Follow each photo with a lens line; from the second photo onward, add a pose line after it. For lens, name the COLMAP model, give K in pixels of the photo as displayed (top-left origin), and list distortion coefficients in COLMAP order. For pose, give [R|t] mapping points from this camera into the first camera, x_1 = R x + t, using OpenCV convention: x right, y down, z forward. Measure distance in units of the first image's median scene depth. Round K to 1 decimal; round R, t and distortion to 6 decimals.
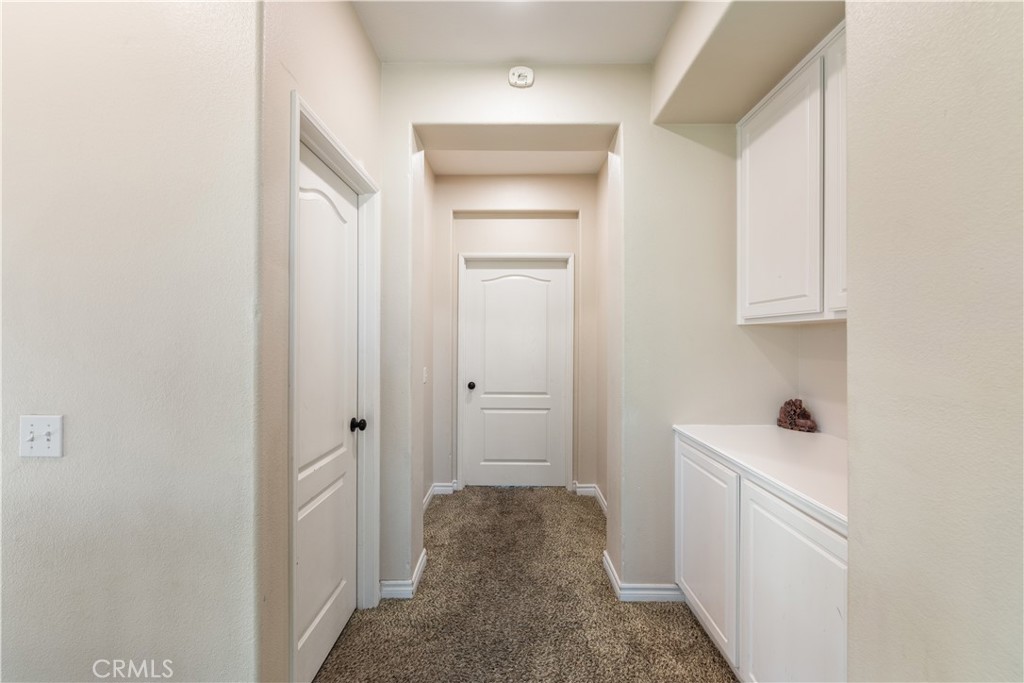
lens RADIAL K [[433.4, 0, 516.3], [0, 433.4, 338.7], [0, 0, 1]] dist [0.000817, -0.000484]
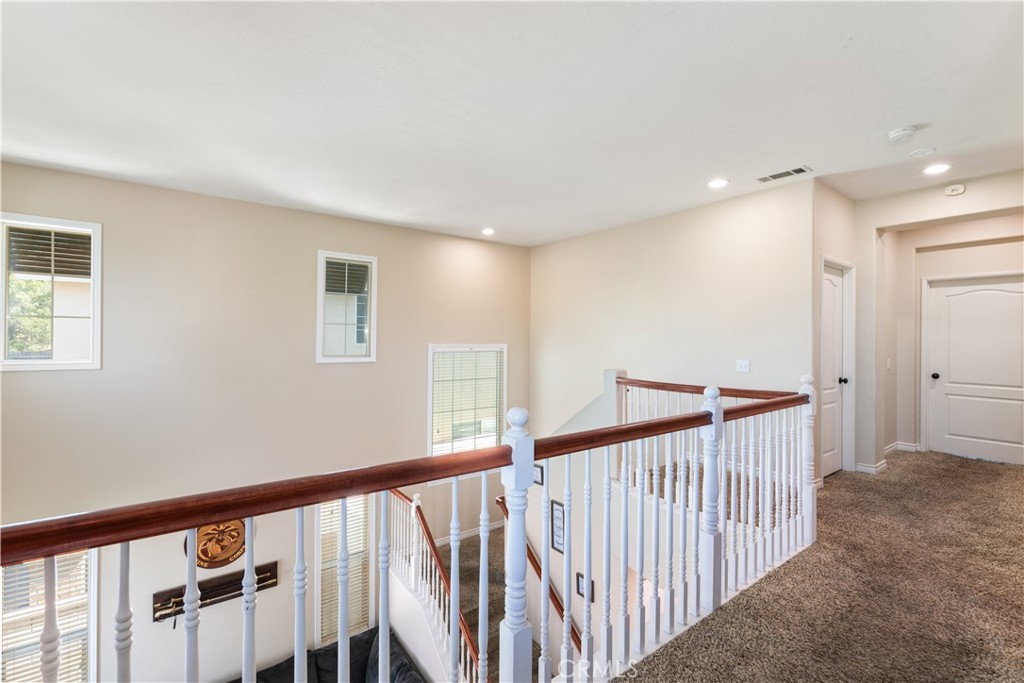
lens RADIAL K [[433.4, 0, 512.0], [0, 433.4, 335.9], [0, 0, 1]] dist [0.000817, -0.000484]
pose [[0.582261, -0.003583, -0.812994, 0.231748], [-0.005403, 0.999951, -0.008277, 0.004124], [0.812984, 0.009212, 0.582213, -0.863574]]
